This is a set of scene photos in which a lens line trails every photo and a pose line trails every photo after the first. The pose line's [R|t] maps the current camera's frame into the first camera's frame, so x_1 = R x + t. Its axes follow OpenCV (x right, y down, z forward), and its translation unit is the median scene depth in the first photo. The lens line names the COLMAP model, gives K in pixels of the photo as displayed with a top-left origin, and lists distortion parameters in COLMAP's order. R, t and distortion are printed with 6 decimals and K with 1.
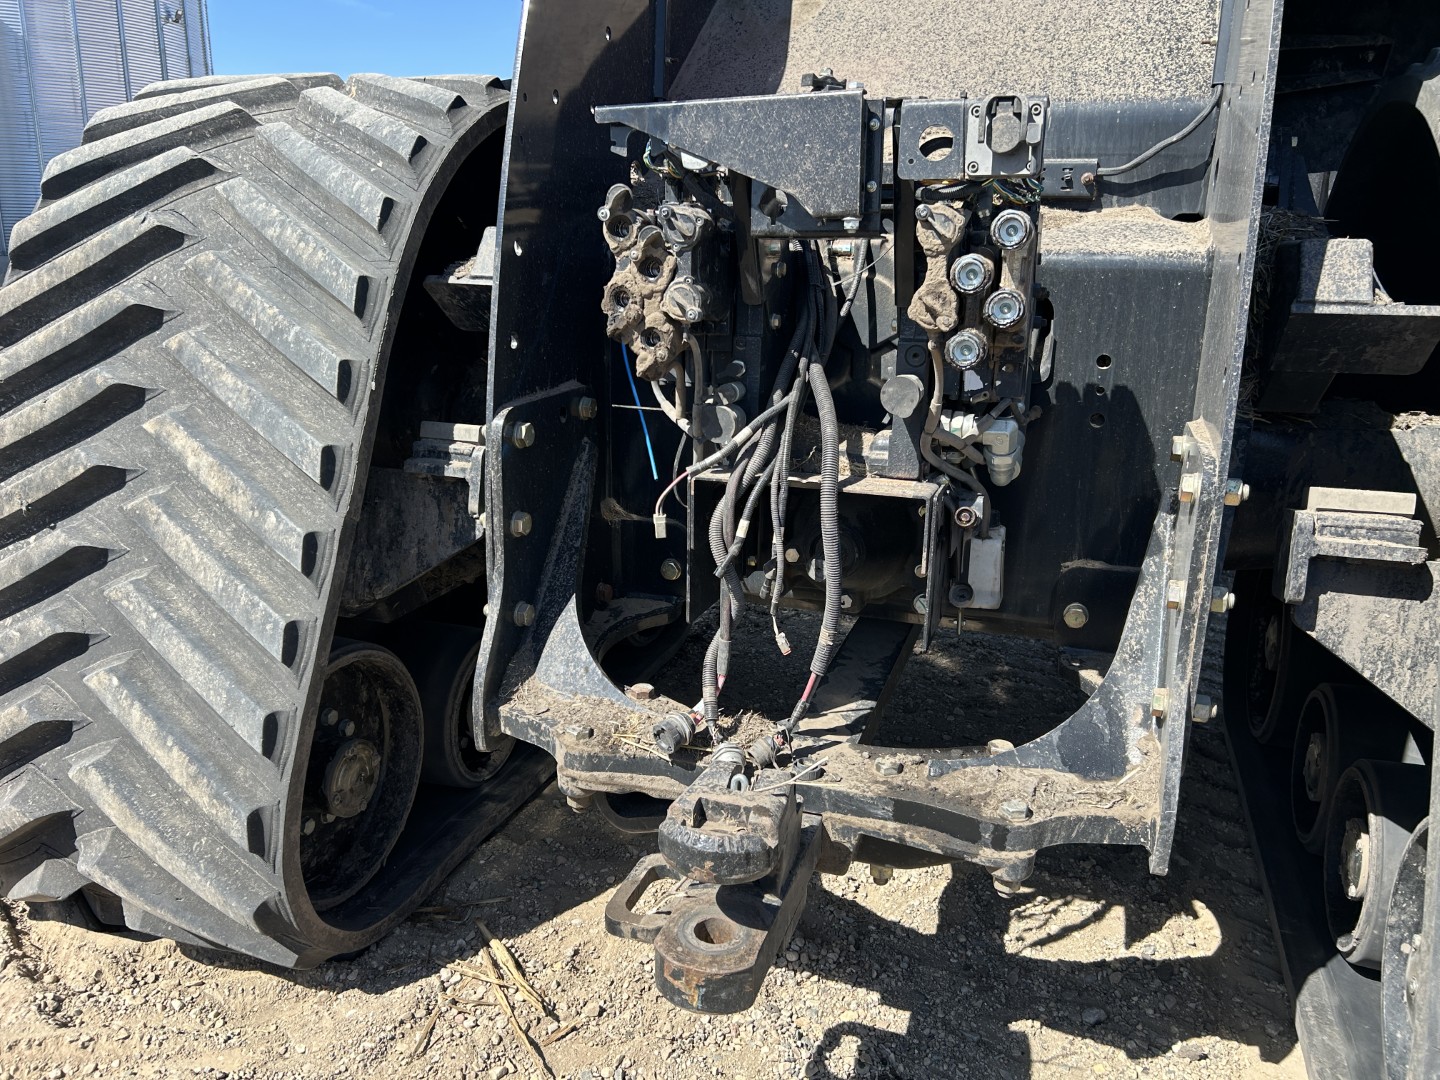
lens RADIAL K [[1082.3, 0, 722.5], [0, 1082.3, 546.3], [0, 0, 1]] dist [0.040141, -0.042359]
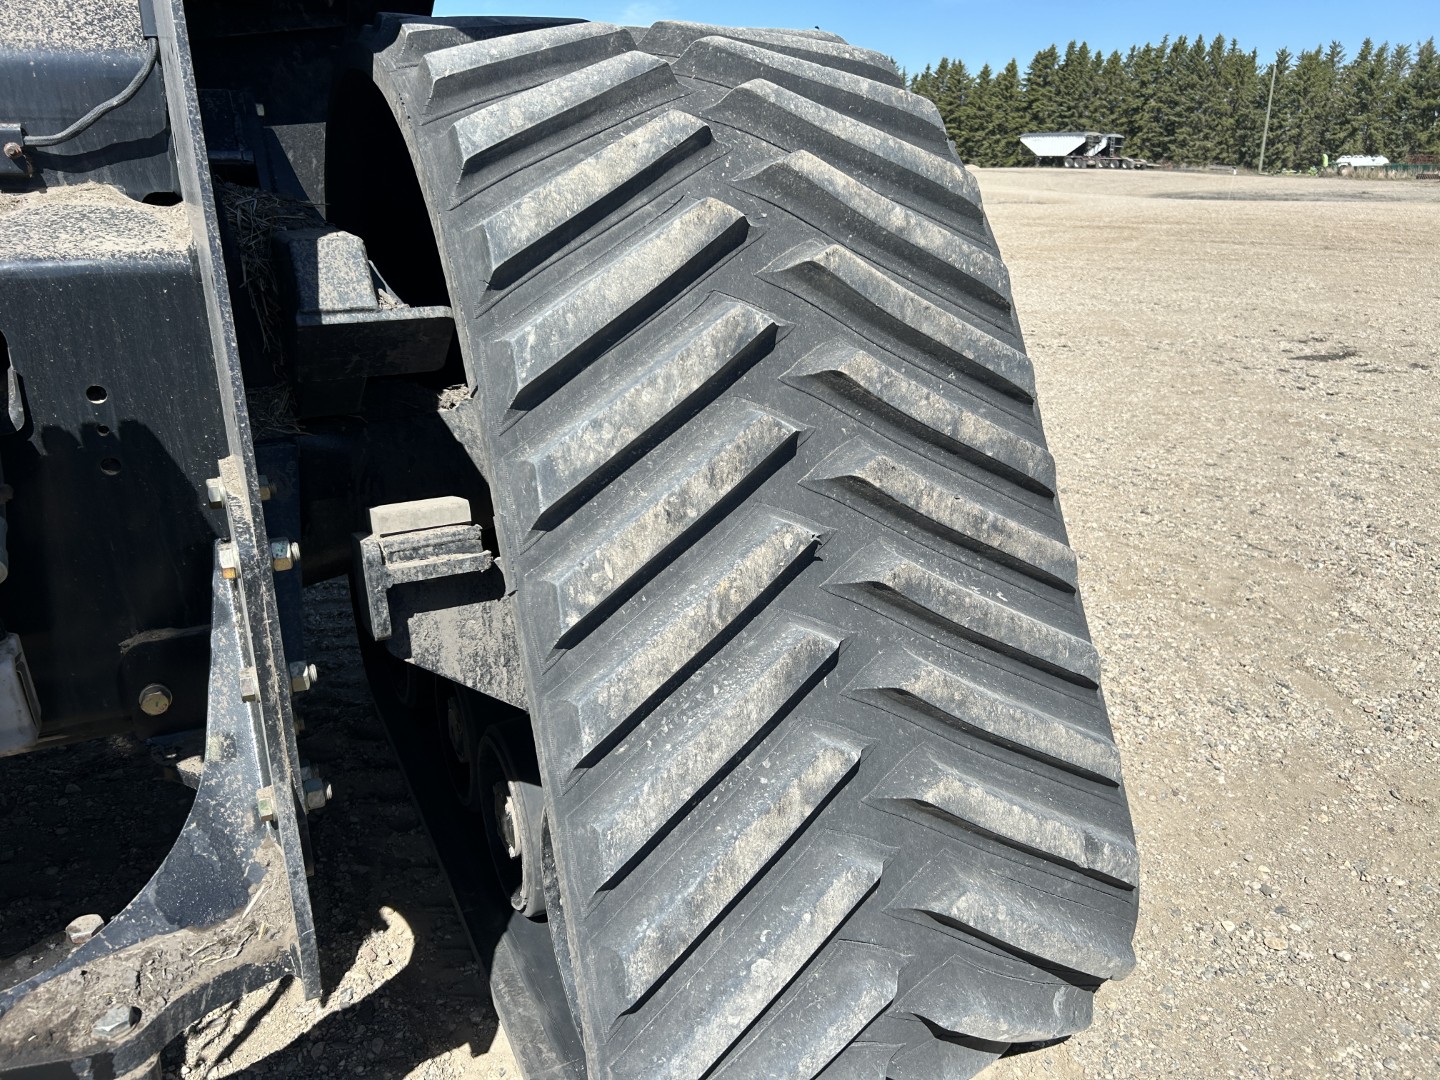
lens RADIAL K [[1082.3, 0, 727.6], [0, 1082.3, 555.4], [0, 0, 1]] dist [0.040141, -0.042359]
pose [[0.704616, -0.254536, 0.662365, 0.120083], [0.197864, 0.966904, 0.161079, -0.095335], [-0.681444, 0.017559, 0.731660, 0.108663]]
